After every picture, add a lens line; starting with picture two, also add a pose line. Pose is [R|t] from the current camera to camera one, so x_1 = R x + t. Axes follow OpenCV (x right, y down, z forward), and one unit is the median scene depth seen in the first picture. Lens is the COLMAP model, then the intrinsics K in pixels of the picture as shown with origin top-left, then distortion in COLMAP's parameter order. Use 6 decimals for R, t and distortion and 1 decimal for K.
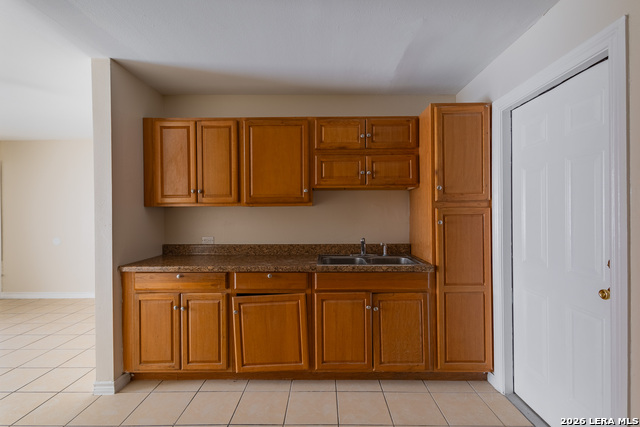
lens RADIAL K [[303.2, 0, 320.6], [0, 303.2, 211.2], [0, 0, 1]] dist [0.010696, -0.000161]
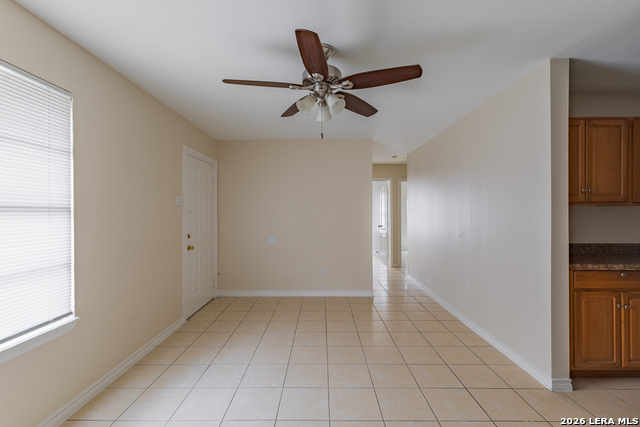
lens RADIAL K [[297.3, 0, 320.0], [0, 297.3, 213.5], [0, 0, 1]] dist [-0.000425, -0.000100]
pose [[0.999971, 0.003231, 0.006856, -1.295231], [-0.003260, 0.999986, 0.004171, 0.010032], [-0.006842, -0.004193, 0.999968, 0.025386]]
